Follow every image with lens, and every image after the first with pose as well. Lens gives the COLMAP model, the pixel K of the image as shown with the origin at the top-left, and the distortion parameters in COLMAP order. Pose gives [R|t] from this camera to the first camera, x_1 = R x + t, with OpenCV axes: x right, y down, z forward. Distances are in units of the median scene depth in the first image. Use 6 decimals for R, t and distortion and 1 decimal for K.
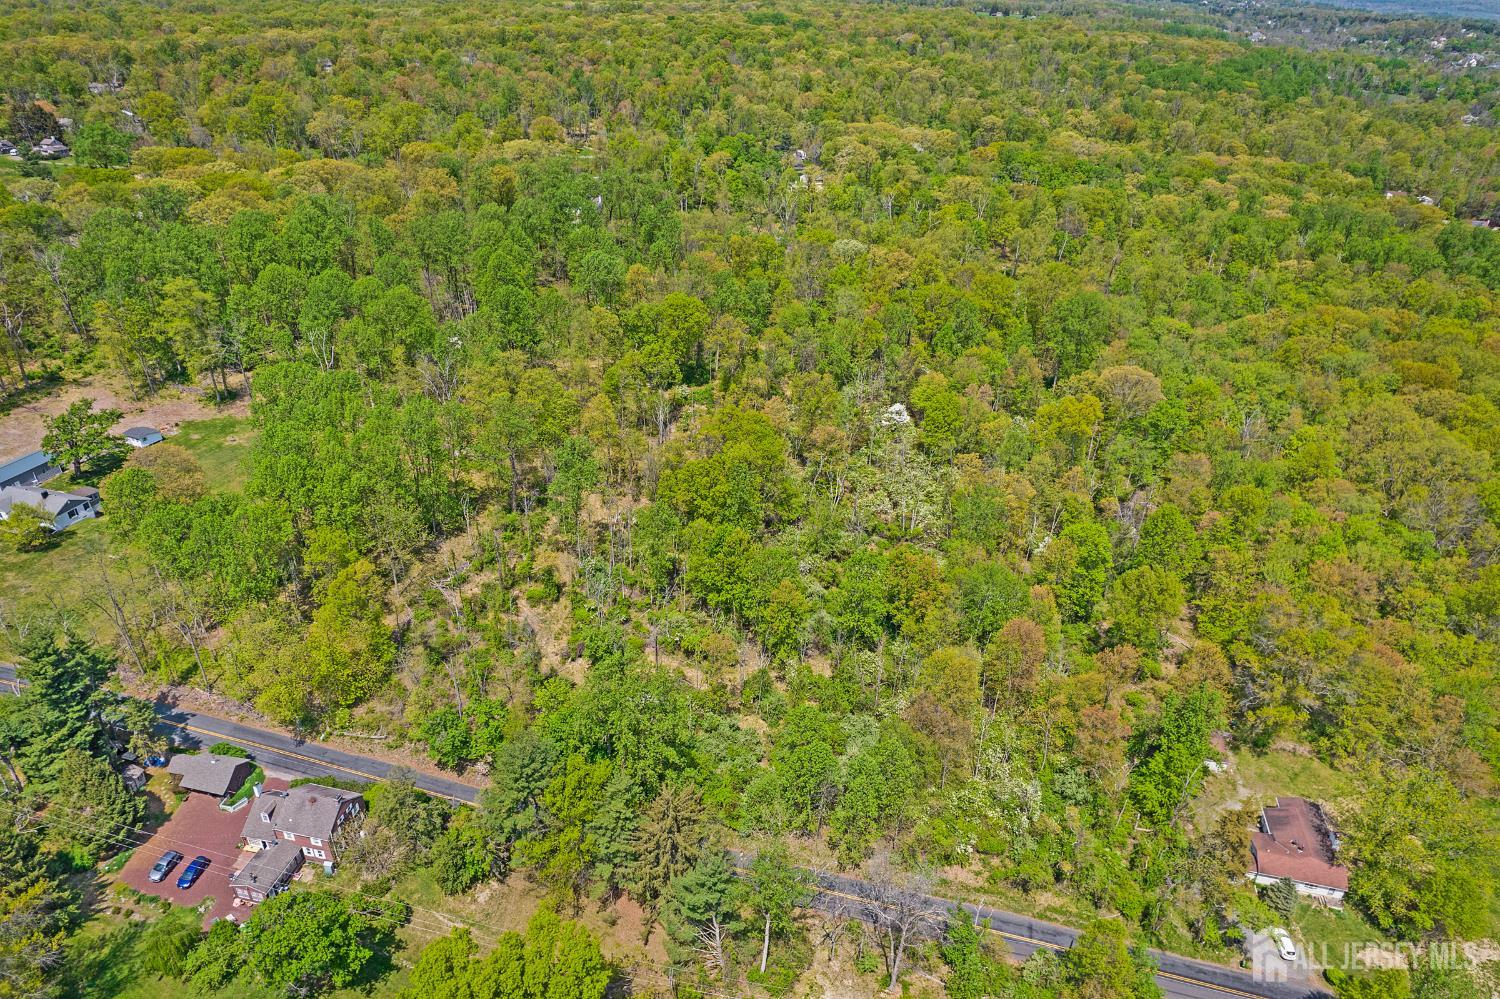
lens RADIAL K [[966.1, 0, 750.0], [0, 966.1, 499.5], [0, 0, 1]] dist [-0.081512, 0.079576]
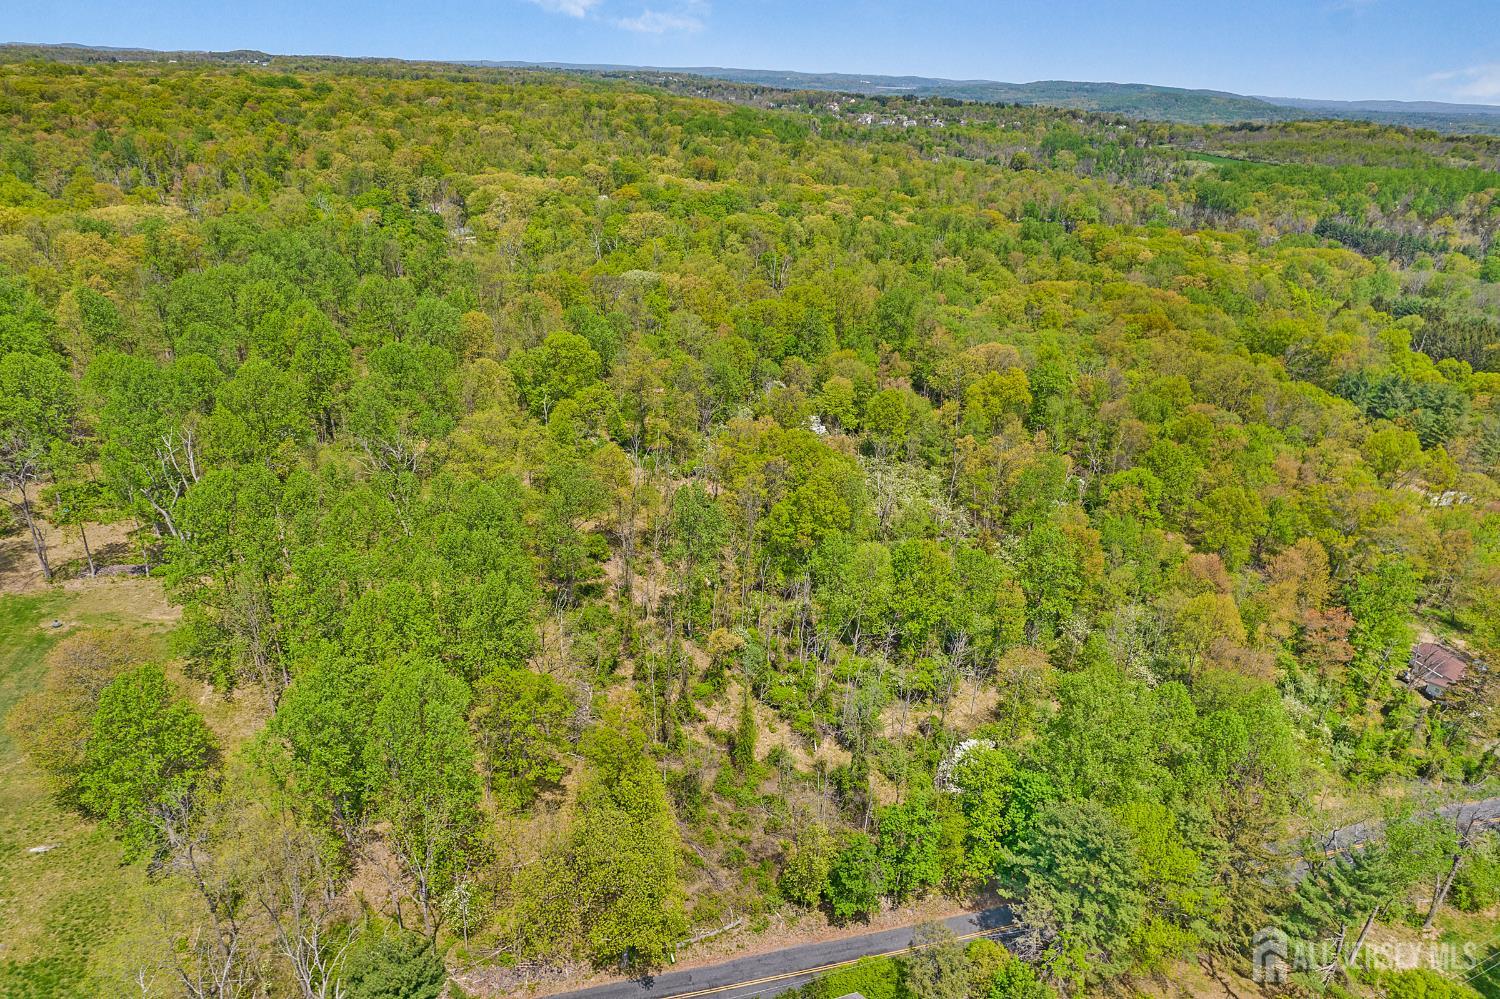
lens RADIAL K [[966.1, 0, 750.0], [0, 966.1, 499.5], [0, 0, 1]] dist [-0.081512, 0.079576]
pose [[0.856775, -0.207015, 0.472315, -0.366198], [0.240254, 0.970654, -0.010382, -0.023235], [-0.456306, 0.122371, 0.881369, 0.197176]]
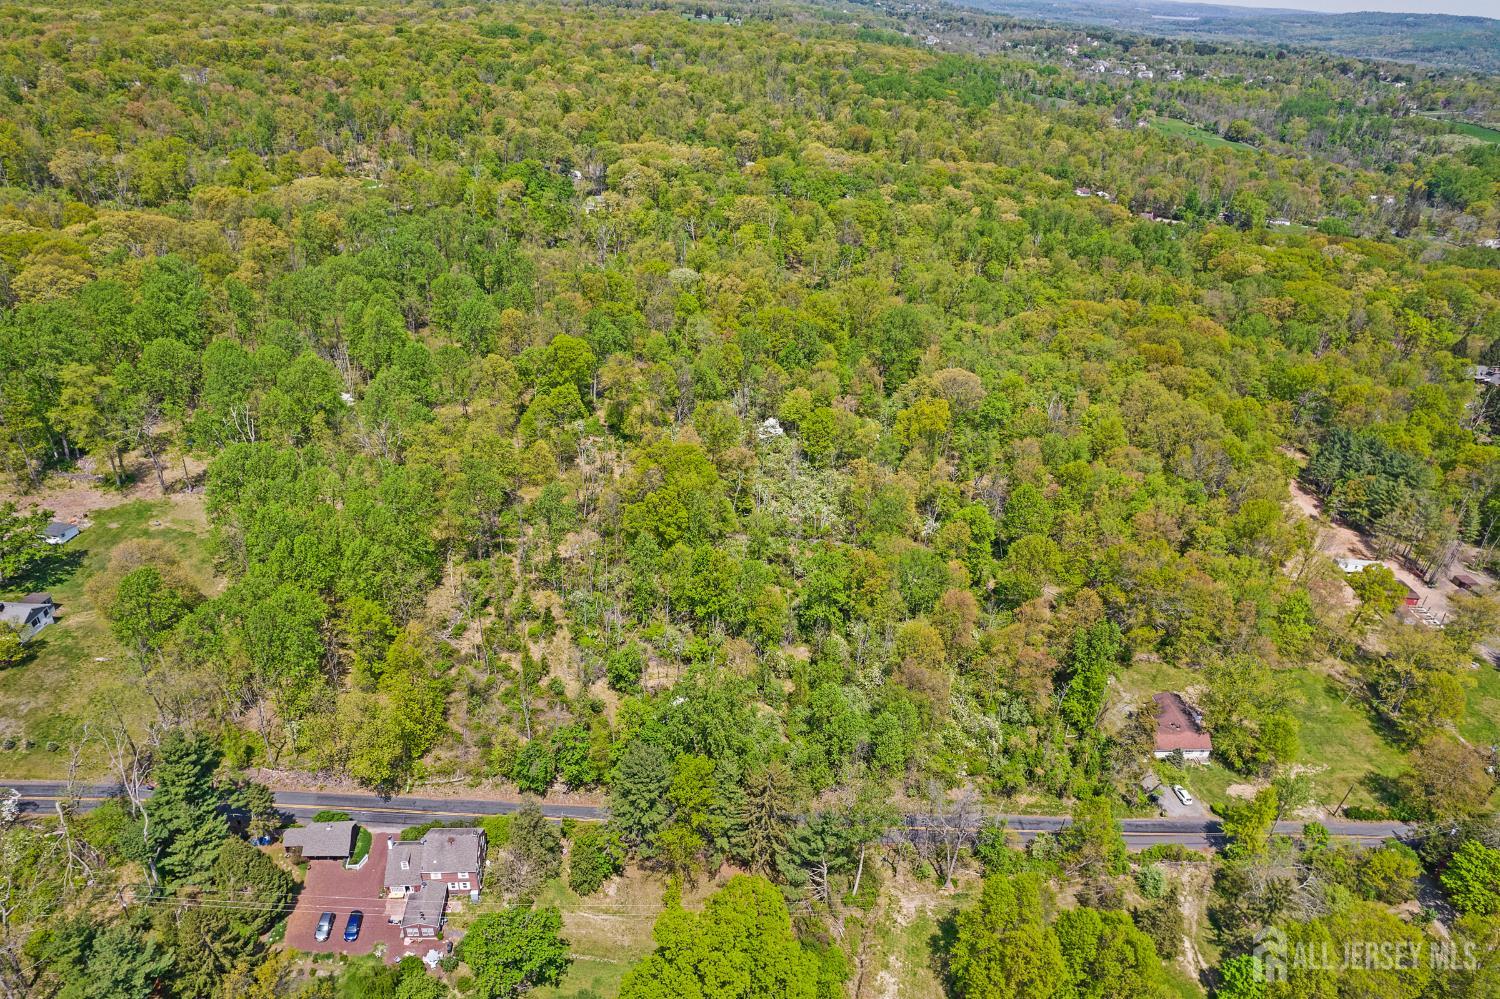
lens RADIAL K [[966.1, 0, 750.0], [0, 966.1, 499.5], [0, 0, 1]] dist [-0.081512, 0.079576]
pose [[0.957472, -0.118153, 0.263224, -0.180765], [0.116304, 0.992955, 0.022651, -0.033149], [-0.264046, 0.008926, 0.964469, -0.089830]]
